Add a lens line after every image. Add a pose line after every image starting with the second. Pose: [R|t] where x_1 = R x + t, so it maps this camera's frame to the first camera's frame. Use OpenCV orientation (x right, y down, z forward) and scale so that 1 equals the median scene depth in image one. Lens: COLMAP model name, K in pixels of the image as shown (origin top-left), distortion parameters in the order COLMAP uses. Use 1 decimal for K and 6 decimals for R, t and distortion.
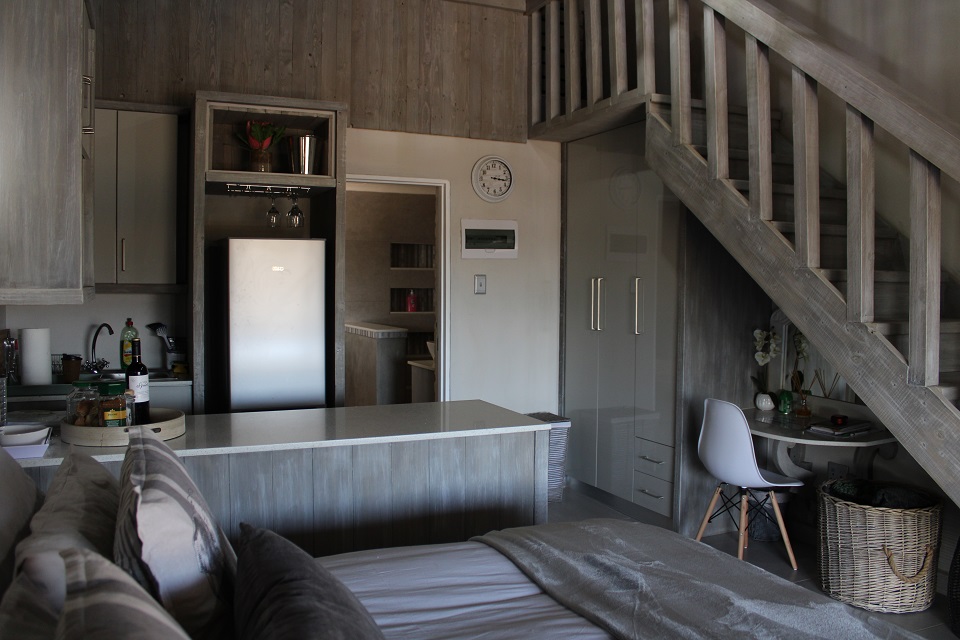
lens RADIAL K [[798.6, 0, 480.0], [0, 798.6, 320.0], [0, 0, 1]] dist [-0.164754, 0.150842]
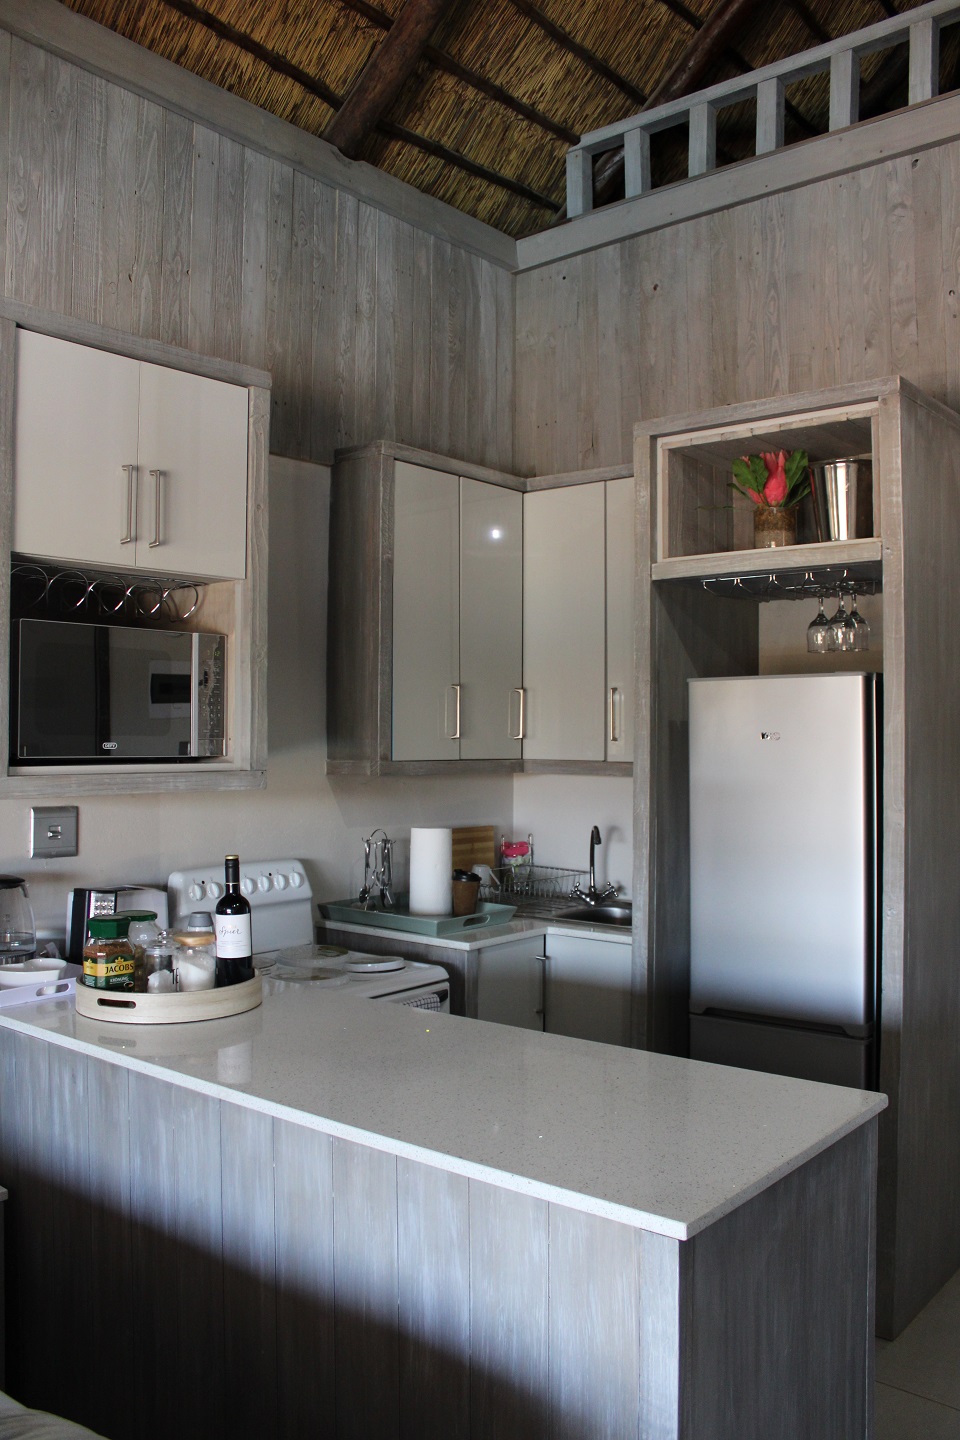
lens RADIAL K [[1197.9, 0, 480.0], [0, 1197.9, 720.0], [0, 0, 1]] dist [-0.164754, 0.150842]
pose [[0.437236, -0.020493, -0.899113, 0.352571], [-0.040274, 0.998291, -0.042338, -0.036982], [0.898444, 0.054723, 0.435664, 0.518188]]
